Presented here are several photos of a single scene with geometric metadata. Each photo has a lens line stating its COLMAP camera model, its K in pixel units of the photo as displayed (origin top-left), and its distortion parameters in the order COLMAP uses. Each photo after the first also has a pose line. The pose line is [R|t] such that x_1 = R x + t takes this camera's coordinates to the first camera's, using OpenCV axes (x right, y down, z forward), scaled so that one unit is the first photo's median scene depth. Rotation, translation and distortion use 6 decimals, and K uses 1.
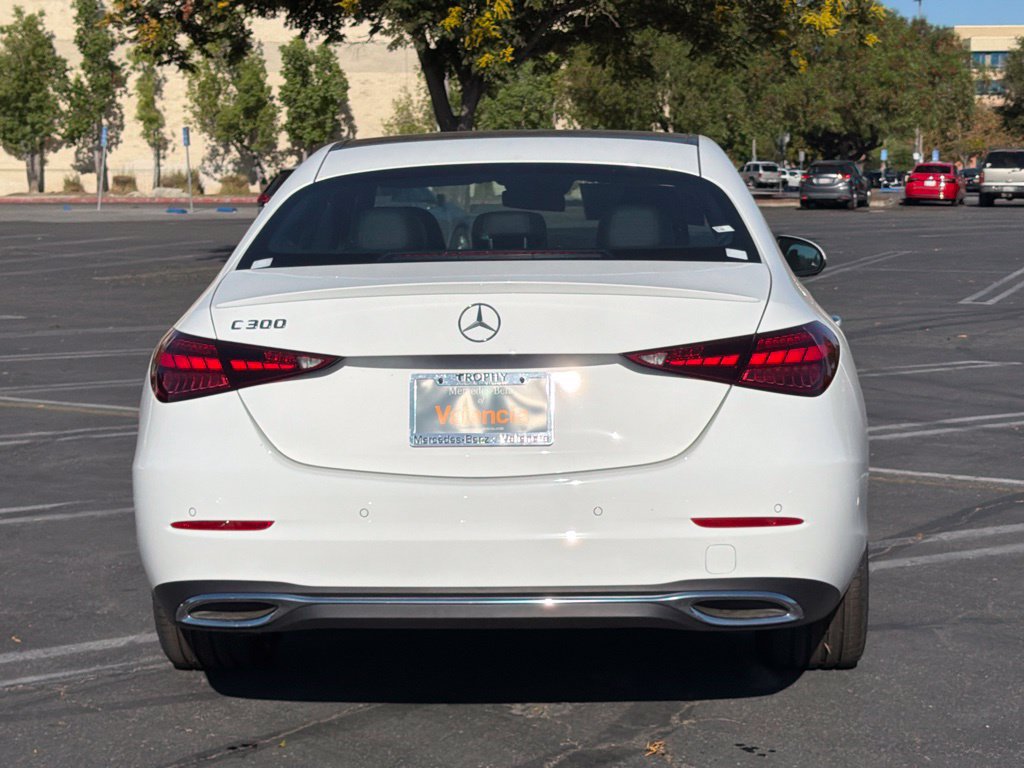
lens RADIAL K [[2015.9, 0, 517.8], [0, 2015.9, 385.7], [0, 0, 1]] dist [0.163959, 0.000000]
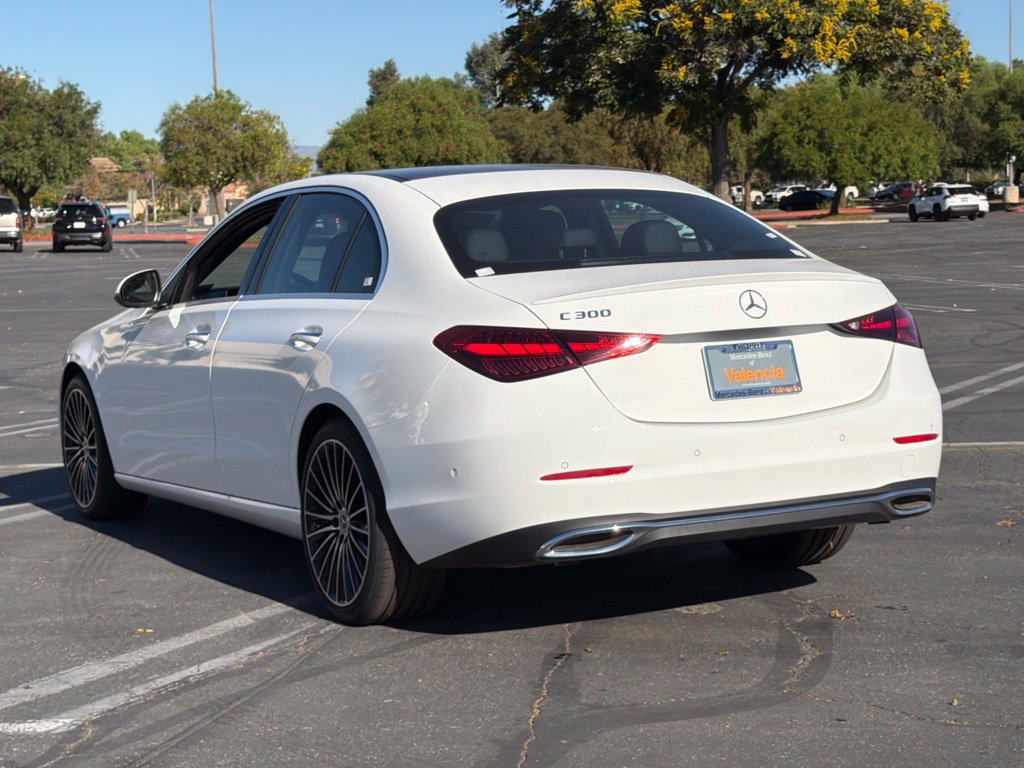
lens RADIAL K [[2015.9, 0, 536.5], [0, 2015.9, 400.7], [0, 0, 1]] dist [0.163959, 0.000000]
pose [[0.850606, -0.064547, 0.521826, -0.136151], [0.073906, 0.997261, 0.002884, 0.002901], [-0.520583, 0.036113, 0.853047, -0.009595]]
